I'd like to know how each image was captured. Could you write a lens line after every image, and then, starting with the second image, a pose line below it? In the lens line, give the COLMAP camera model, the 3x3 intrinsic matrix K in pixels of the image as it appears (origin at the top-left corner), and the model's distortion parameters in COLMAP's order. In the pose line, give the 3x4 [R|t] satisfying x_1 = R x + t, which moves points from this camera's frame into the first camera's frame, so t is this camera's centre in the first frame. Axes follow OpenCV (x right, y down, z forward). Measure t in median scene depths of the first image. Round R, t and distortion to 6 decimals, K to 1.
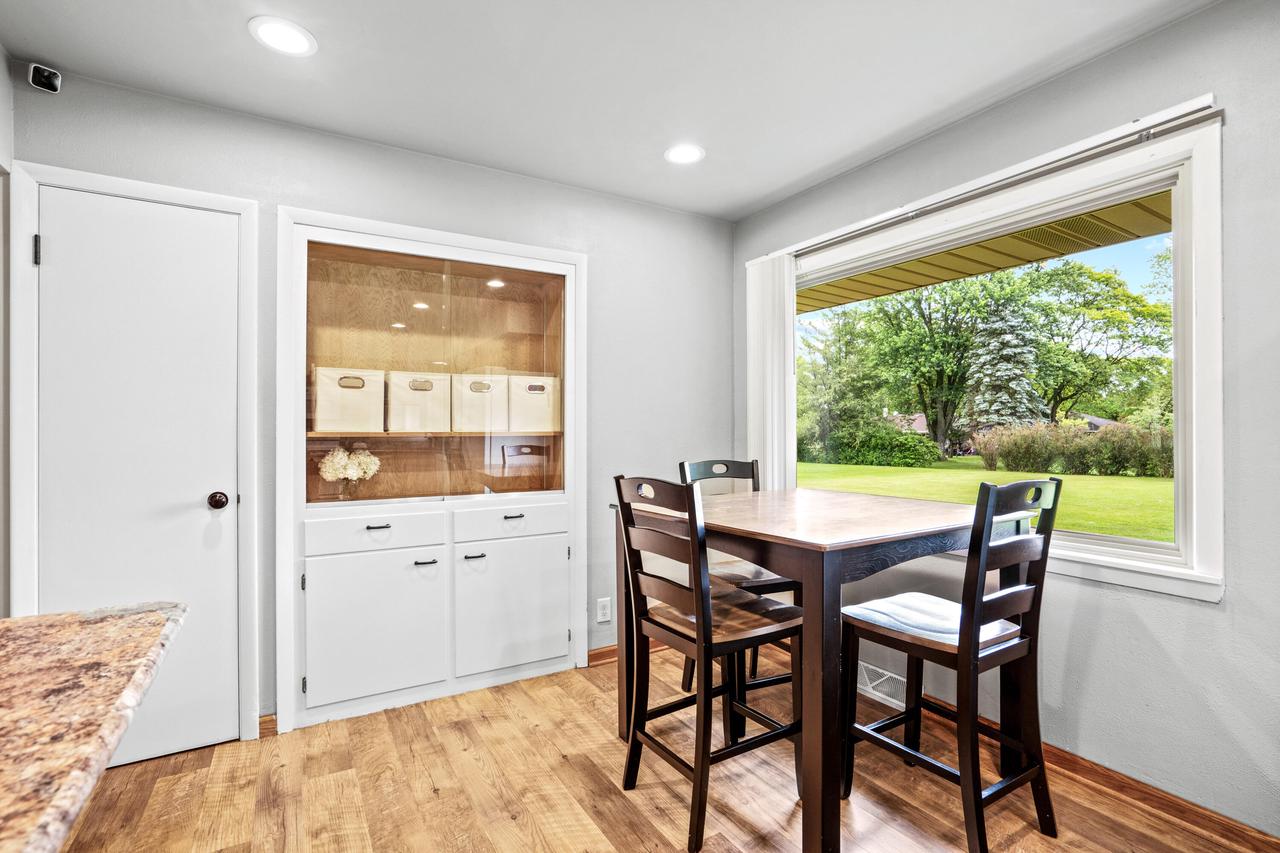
lens RADIAL K [[594.7, 0, 630.4], [0, 594.7, 430.9], [0, 0, 1]] dist [-0.045611, 0.022398]
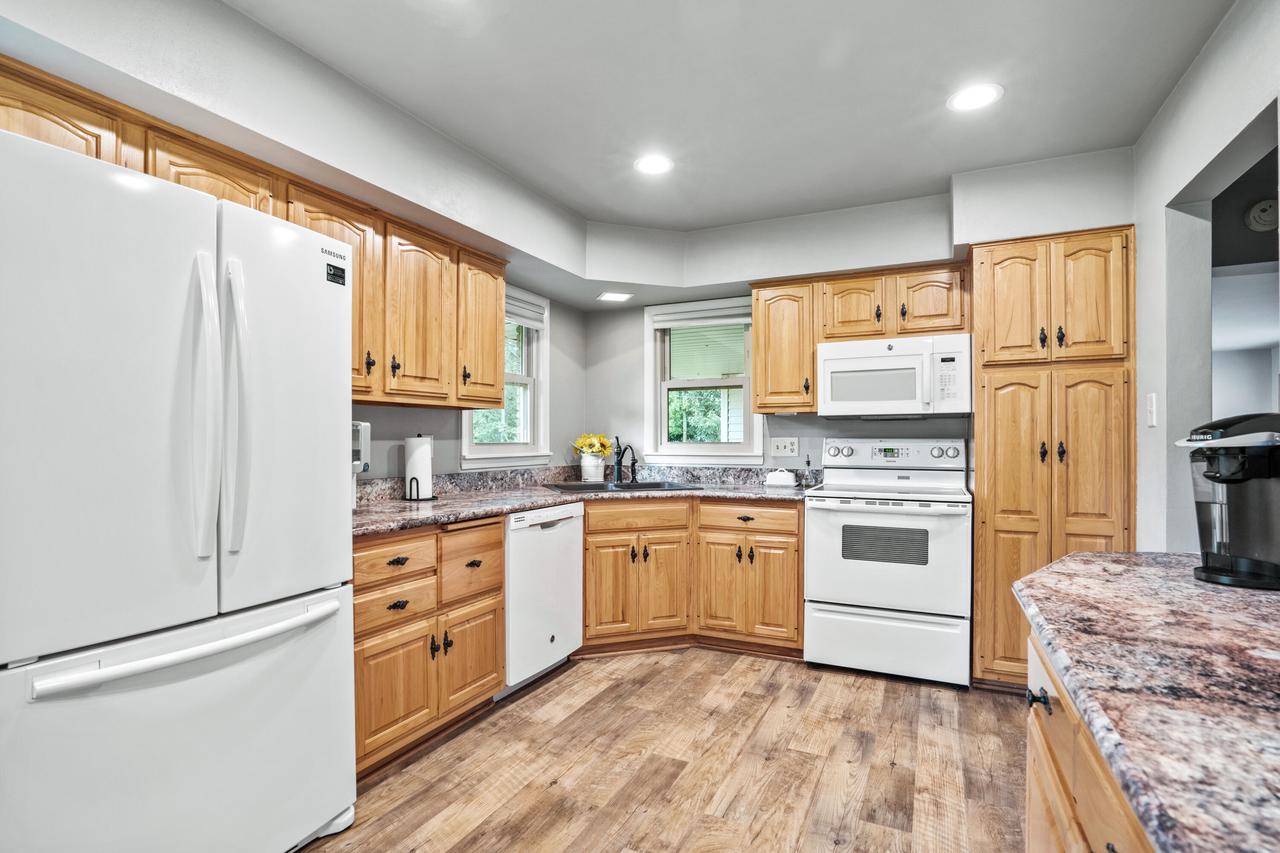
lens RADIAL K [[594.7, 0, 630.4], [0, 594.7, 430.9], [0, 0, 1]] dist [-0.045611, 0.022398]
pose [[-0.539978, 0.007352, 0.841647, -0.138017], [-0.004180, 0.999926, -0.011417, -0.000339], [-0.841668, -0.009683, -0.539908, 0.237601]]
